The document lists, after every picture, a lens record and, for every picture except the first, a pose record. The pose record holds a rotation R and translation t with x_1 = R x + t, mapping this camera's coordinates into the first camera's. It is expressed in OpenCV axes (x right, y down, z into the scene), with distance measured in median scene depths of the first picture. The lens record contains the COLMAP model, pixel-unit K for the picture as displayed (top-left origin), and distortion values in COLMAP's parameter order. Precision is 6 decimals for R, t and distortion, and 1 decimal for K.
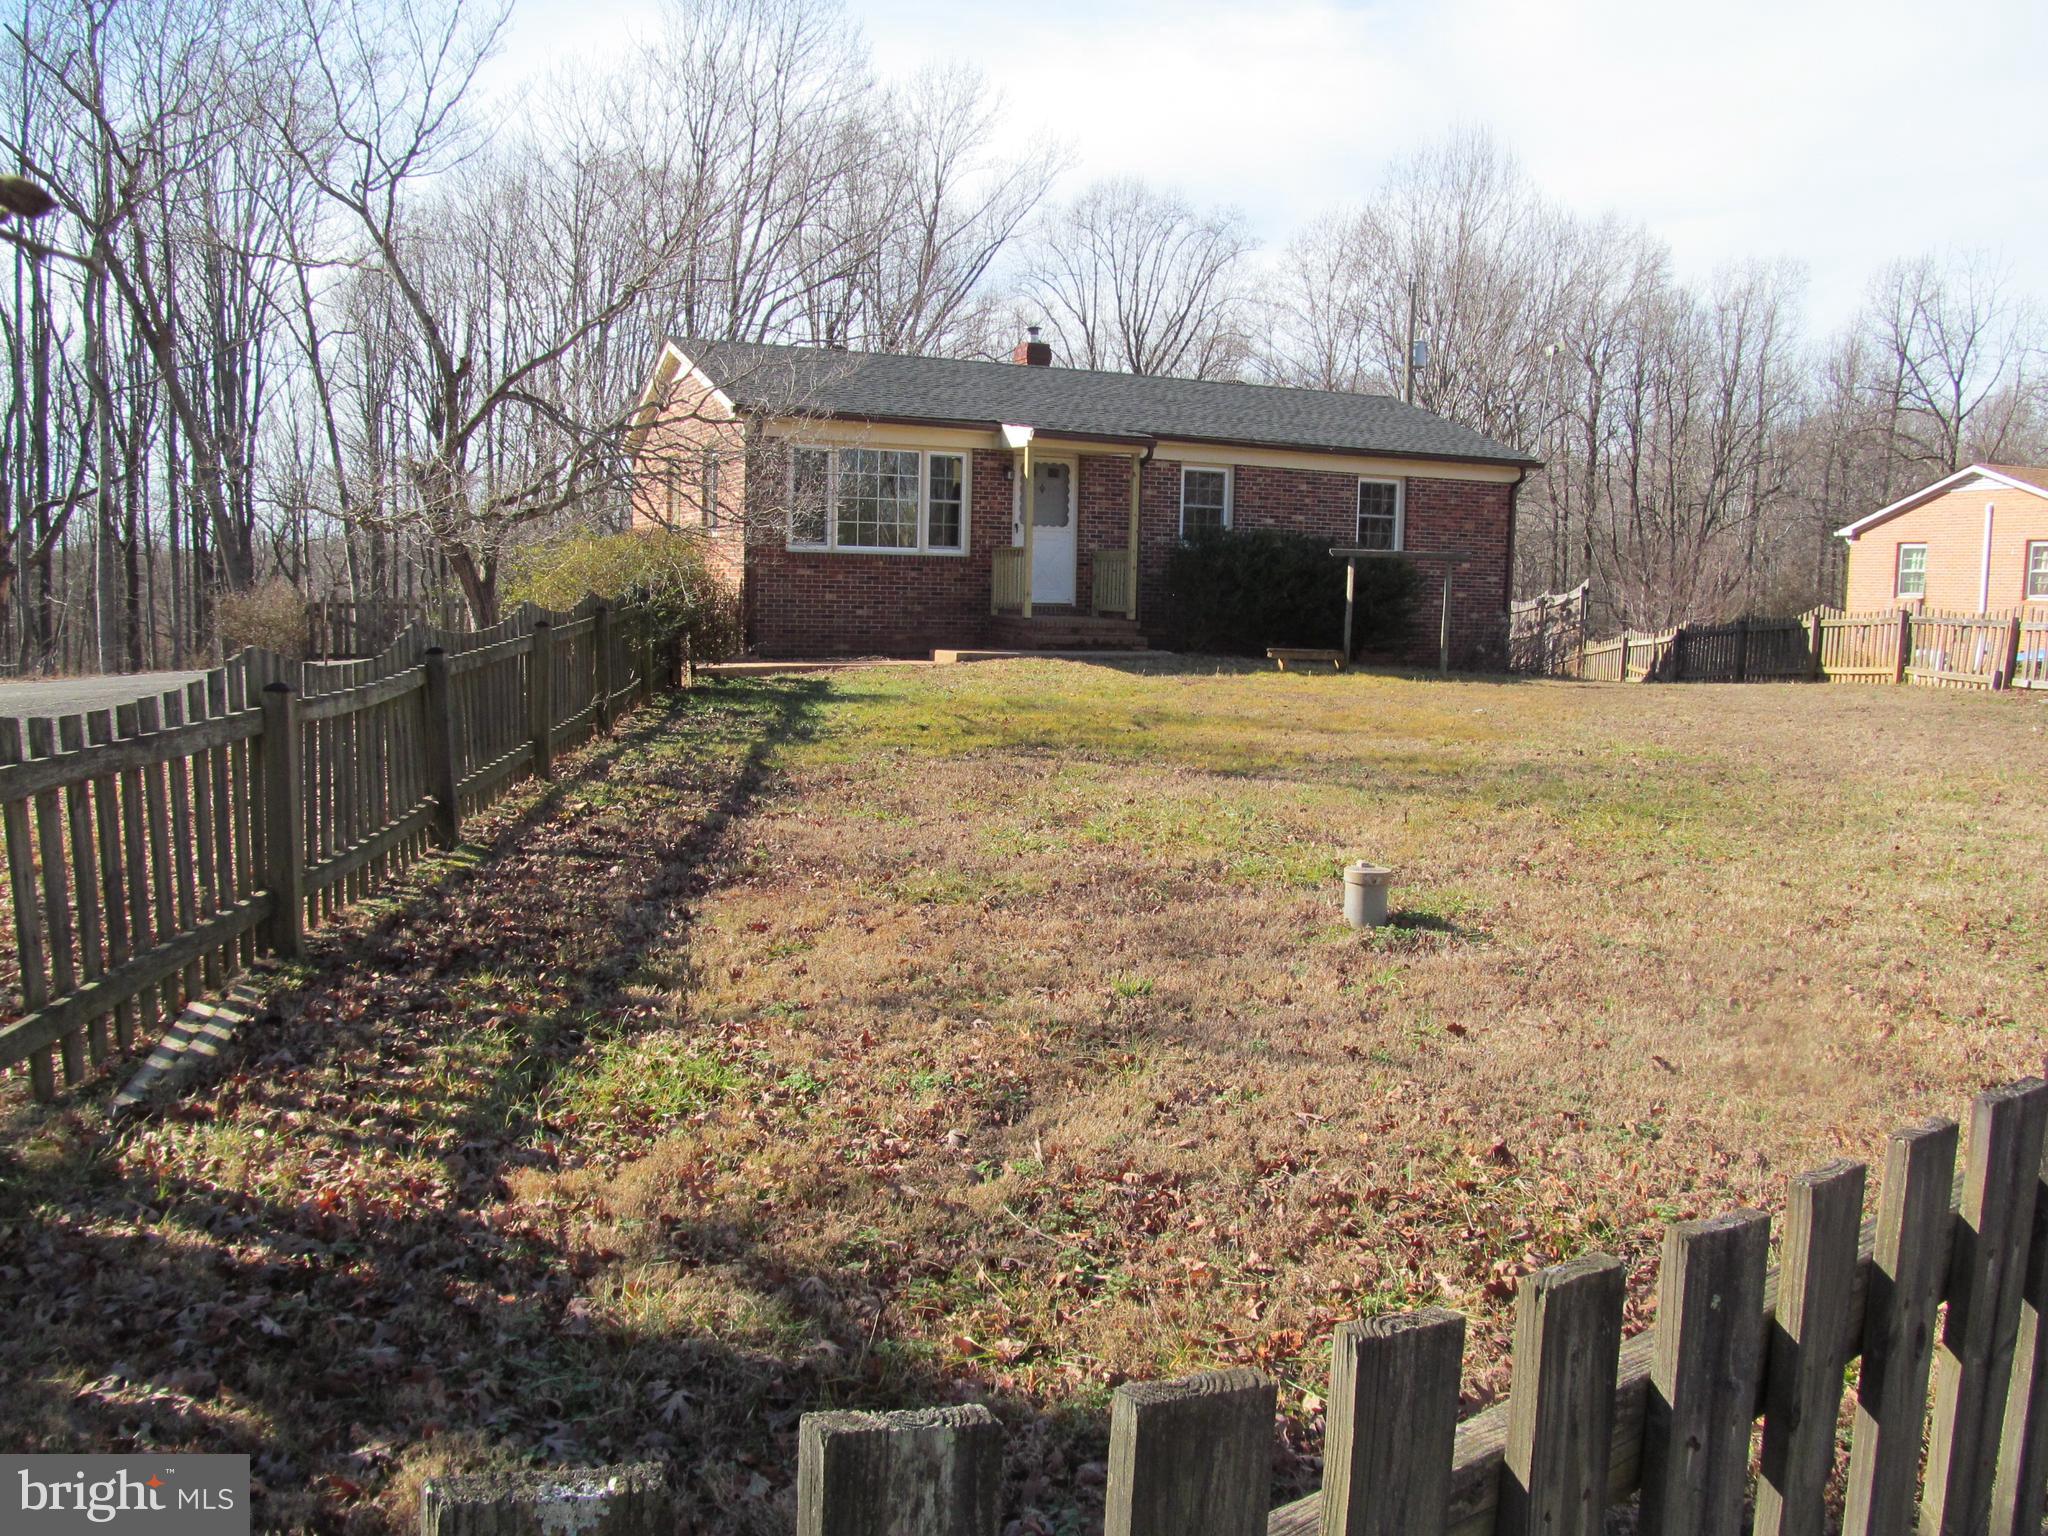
lens RADIAL K [[1724.3, 0, 1017.0], [0, 1724.3, 770.5], [0, 0, 1]] dist [-0.012052, 0.018692]
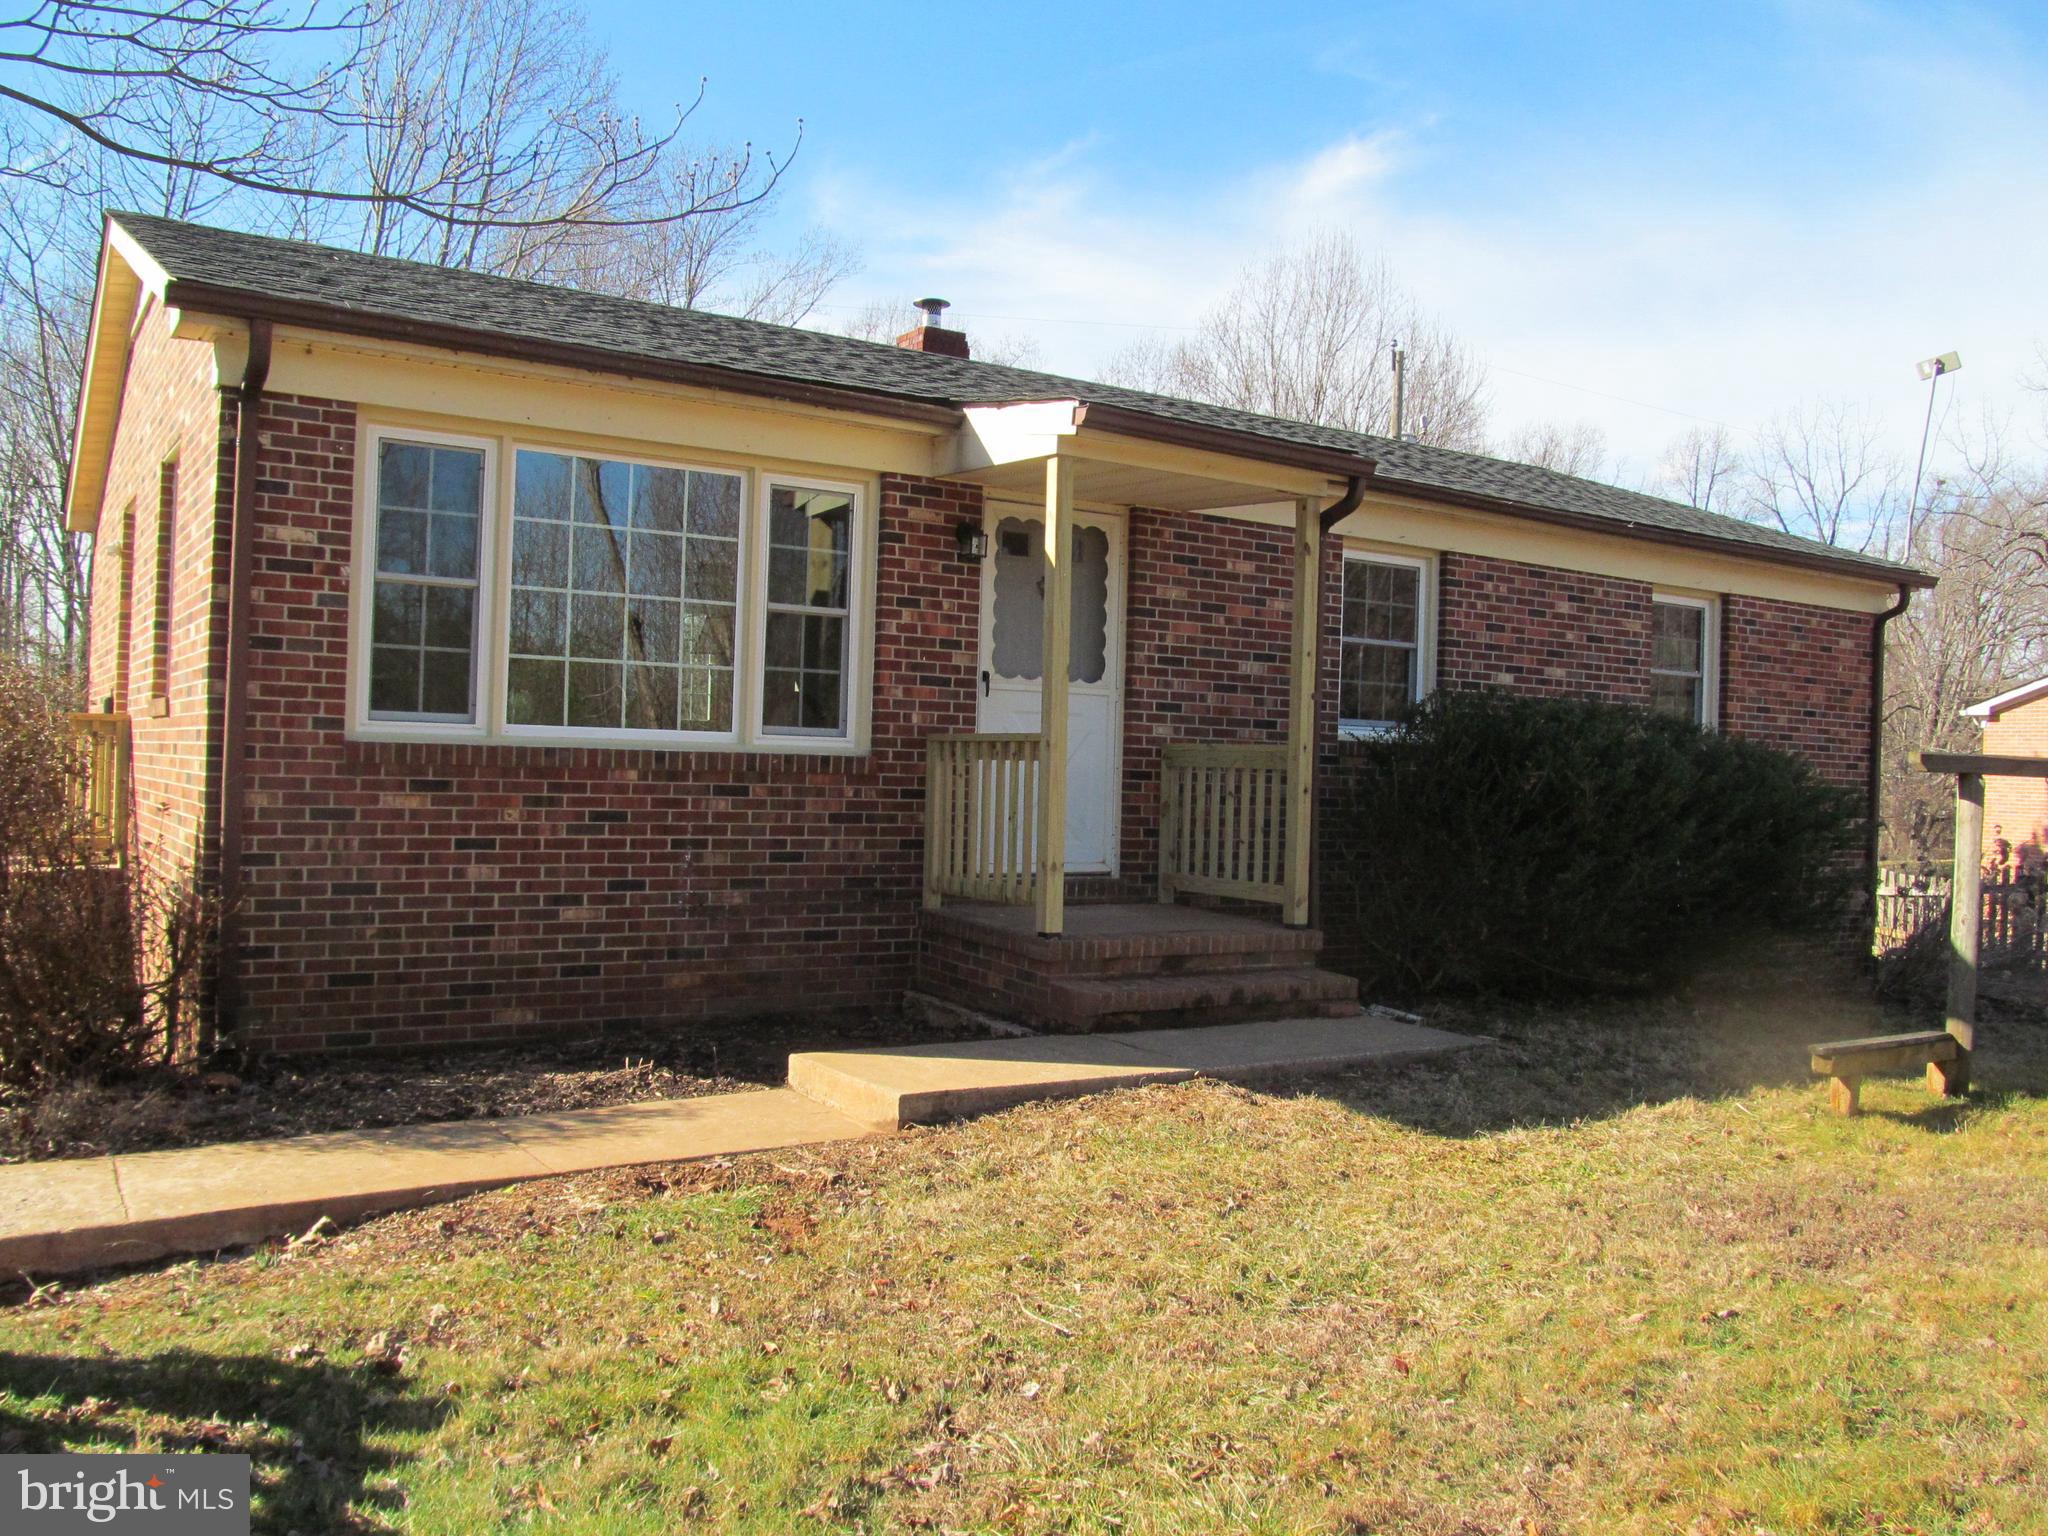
lens RADIAL K [[1724.3, 0, 1034.1], [0, 1724.3, 771.6], [0, 0, 1]] dist [-0.012052, 0.018692]
pose [[0.986629, 0.006935, 0.162834, -0.053437], [0.008489, 0.995551, -0.093839, -0.084723], [-0.162760, 0.093967, 0.982181, 0.621622]]
